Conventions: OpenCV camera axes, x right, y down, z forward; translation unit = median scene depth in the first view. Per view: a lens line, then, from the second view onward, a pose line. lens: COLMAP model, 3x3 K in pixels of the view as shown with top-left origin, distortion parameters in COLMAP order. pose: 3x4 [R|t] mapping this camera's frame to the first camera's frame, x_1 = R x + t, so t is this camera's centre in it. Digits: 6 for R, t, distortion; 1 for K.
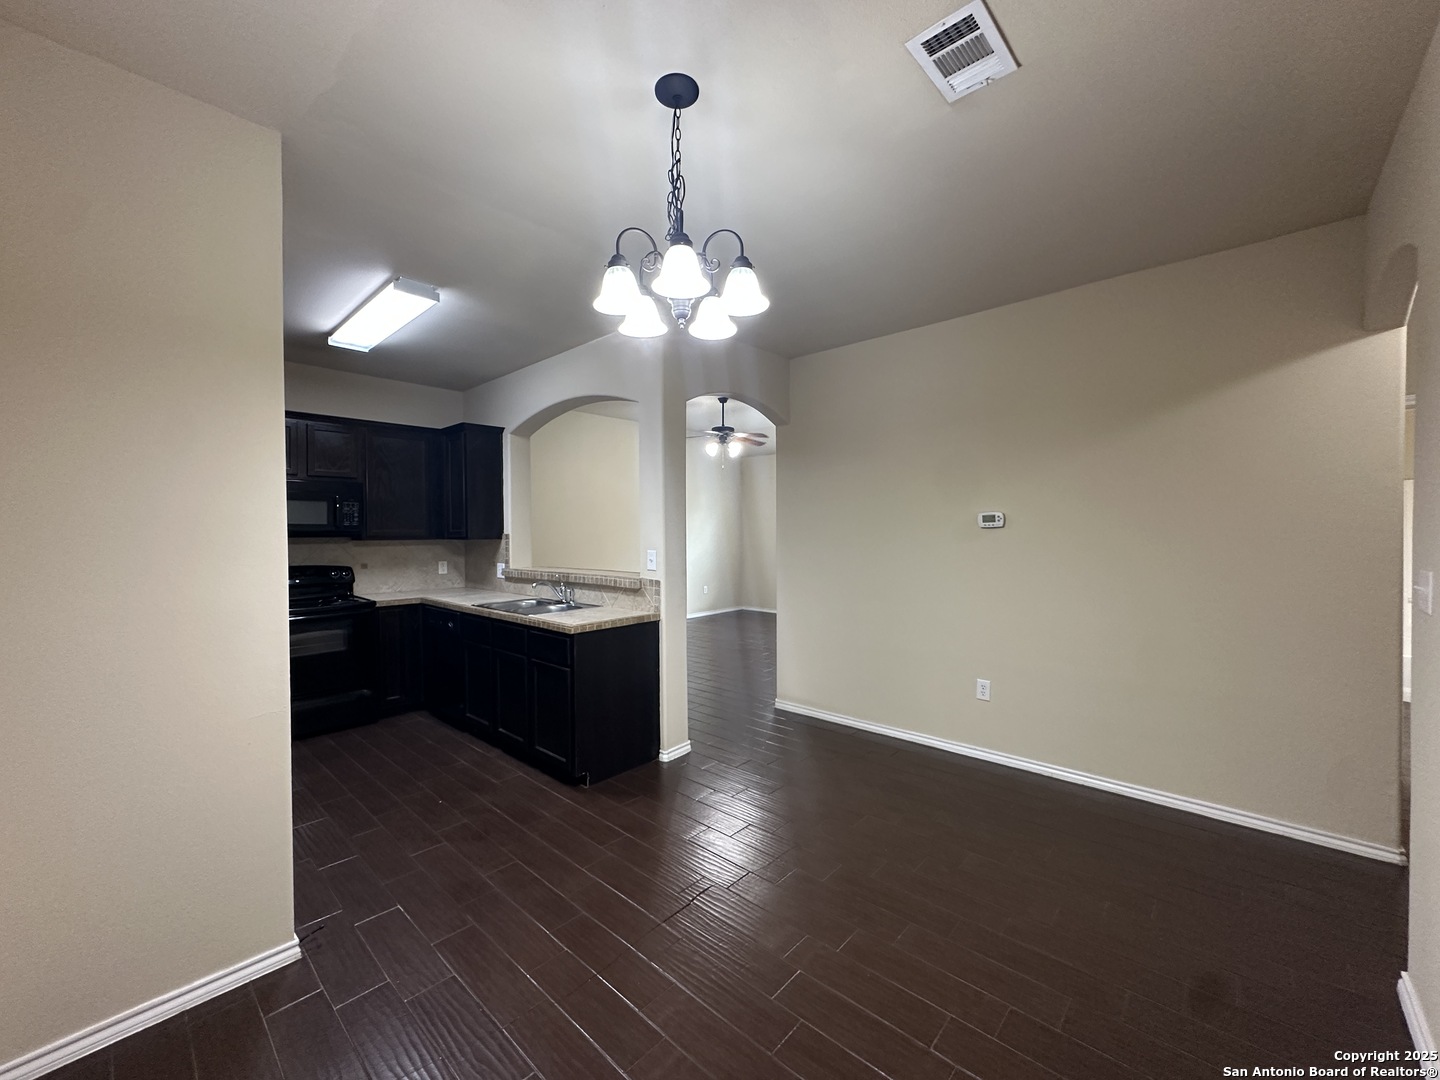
lens RADIAL K [[571.2, 0, 715.9], [0, 571.2, 538.5], [0, 0, 1]] dist [-0.000266, -0.000034]
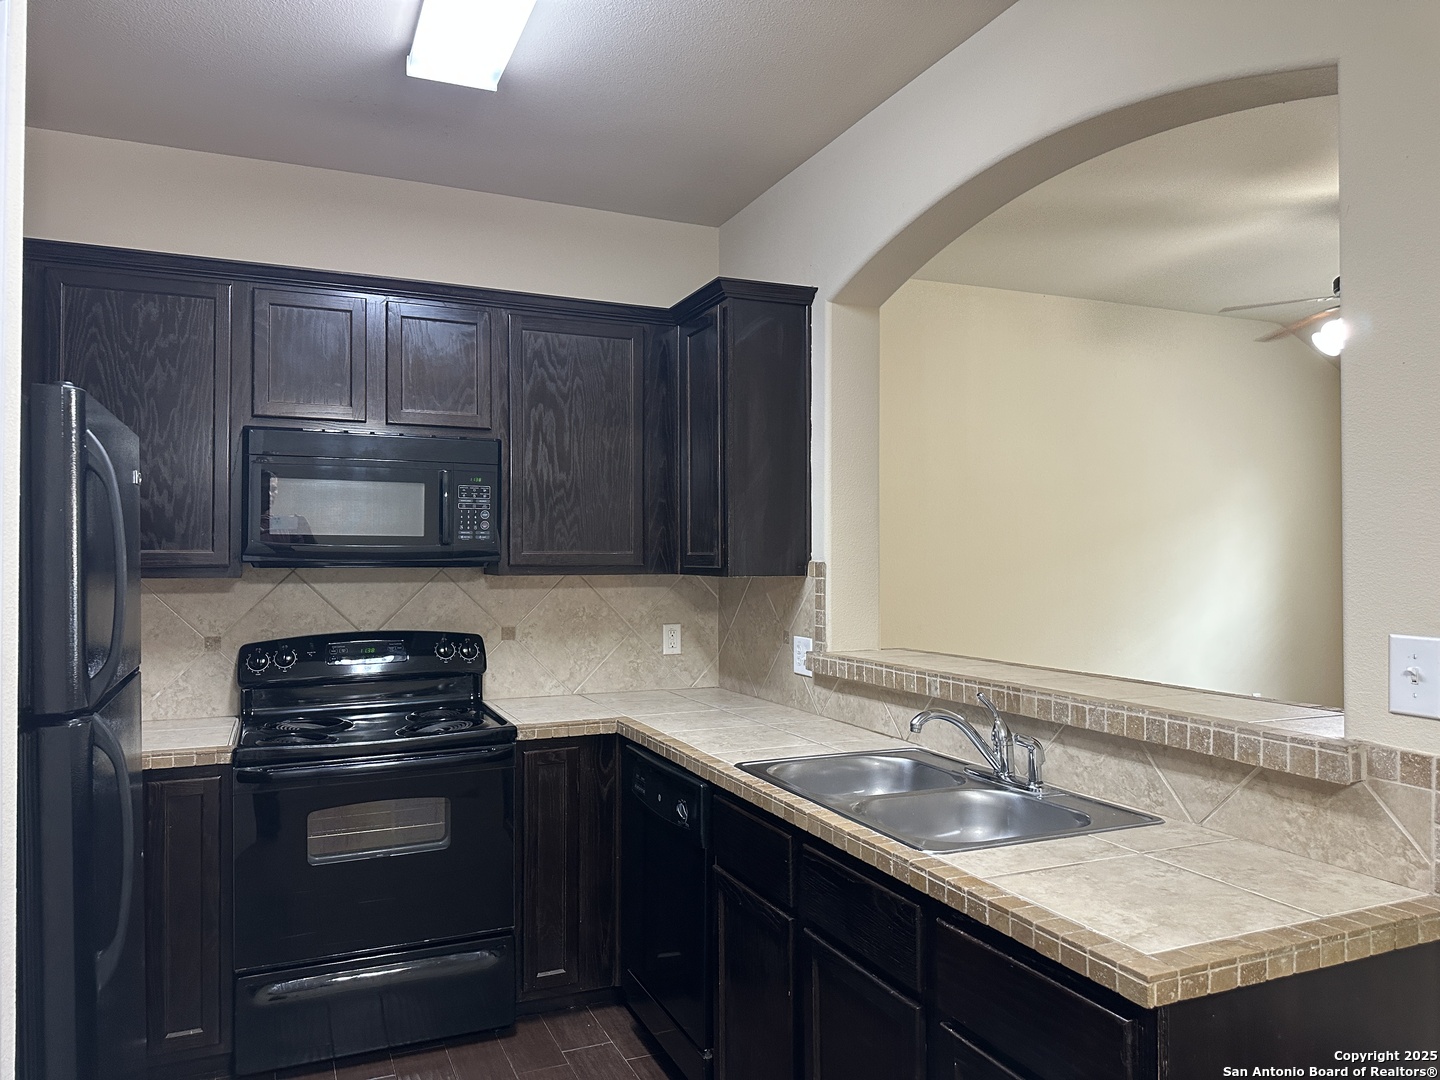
lens RADIAL K [[1004.3, 0, 723.0], [0, 1004.3, 535.6], [0, 0, 1]] dist [0.113359, -0.128878]
pose [[0.917700, -0.002723, -0.397266, -0.165418], [-0.010783, 0.999437, -0.031759, -0.003998], [0.397129, 0.033428, 0.917154, 0.371300]]
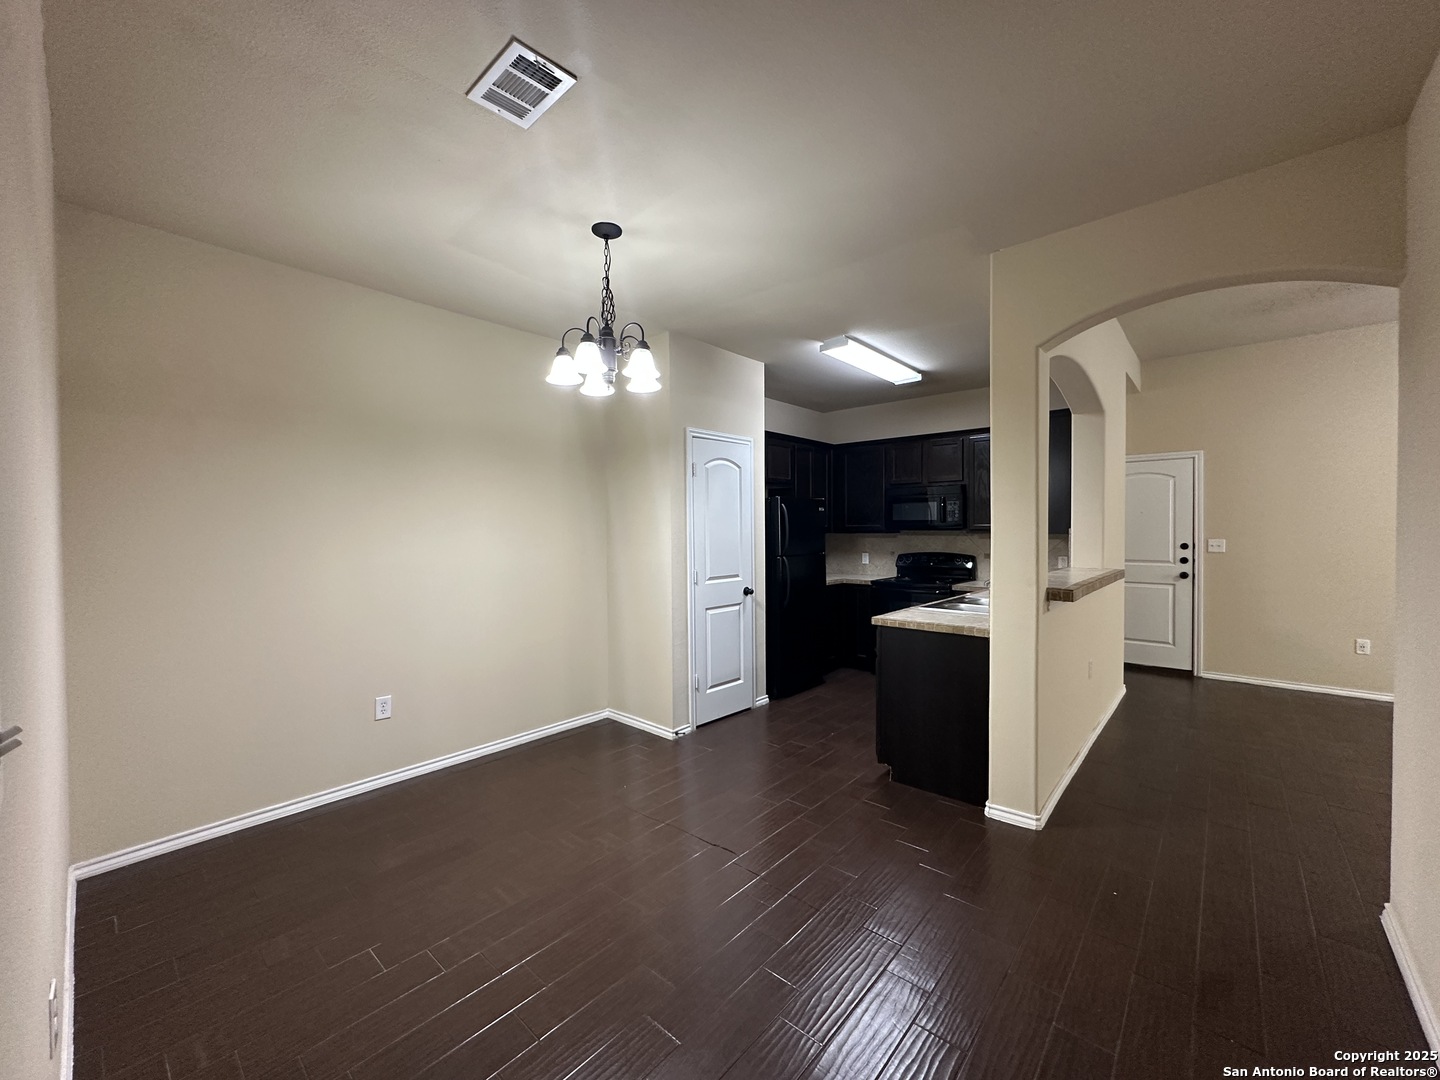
lens RADIAL K [[578.8, 0, 720.0], [0, 578.8, 540.0], [0, 0, 1]] dist [0.000060, -0.000038]
pose [[0.023026, 0.026865, -0.999374, 0.541274], [-0.009438, 0.999600, 0.026654, -0.009713], [0.999690, 0.008818, 0.023270, 0.467139]]
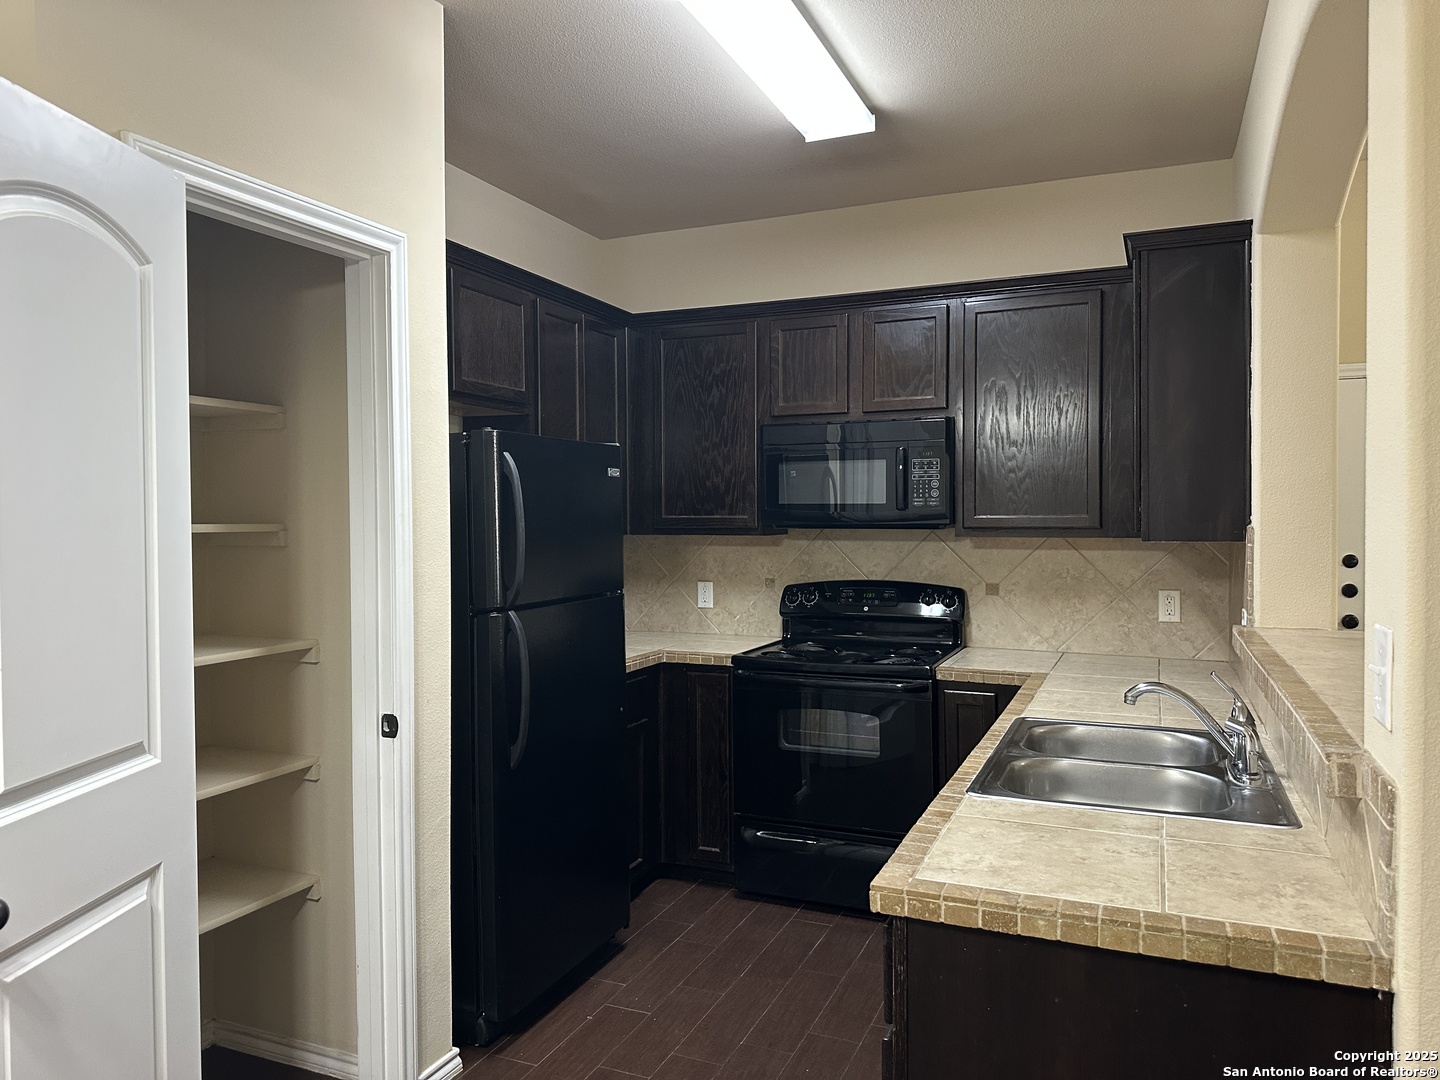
lens RADIAL K [[1004.3, 0, 723.0], [0, 1004.3, 535.6], [0, 0, 1]] dist [0.113359, -0.128878]
pose [[0.343710, 0.023210, -0.938789, 0.112950], [-0.013123, 0.999716, 0.019912, -0.011750], [0.938984, 0.005475, 0.343917, 0.517990]]
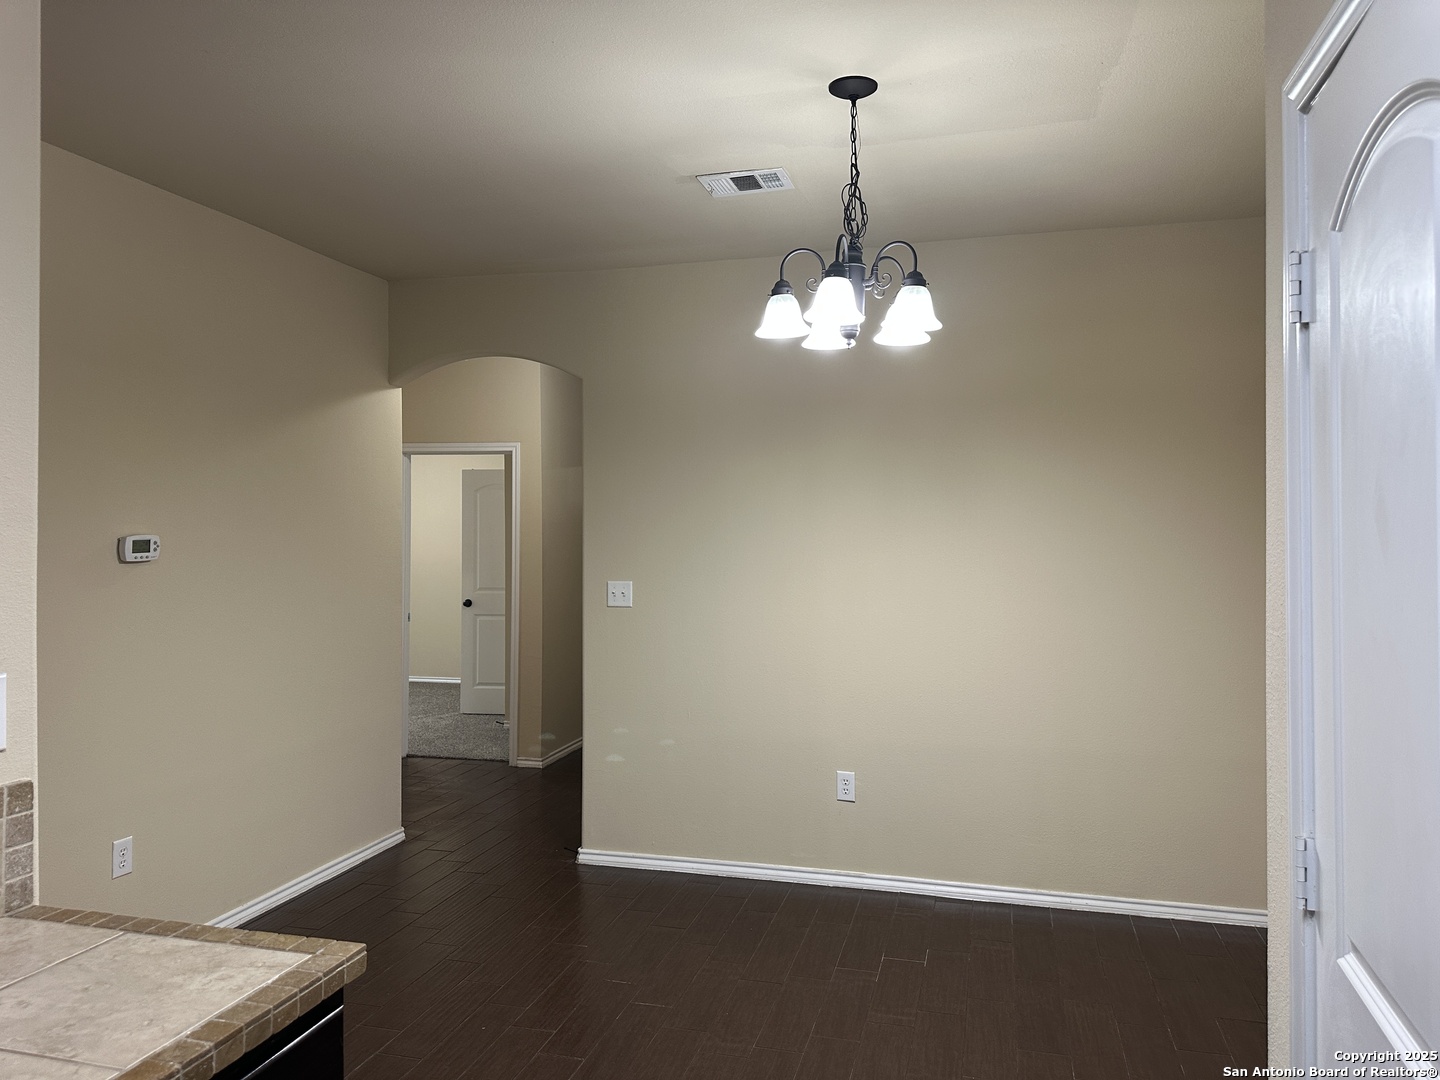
lens RADIAL K [[1035.0, 0, 719.6], [0, 1035.0, 530.8], [0, 0, 1]] dist [0.024392, -0.026829]
pose [[-0.463311, 0.013458, 0.886093, -0.526419], [0.019762, 0.999793, -0.004852, -0.026998], [-0.885975, 0.015263, -0.463481, 0.726114]]
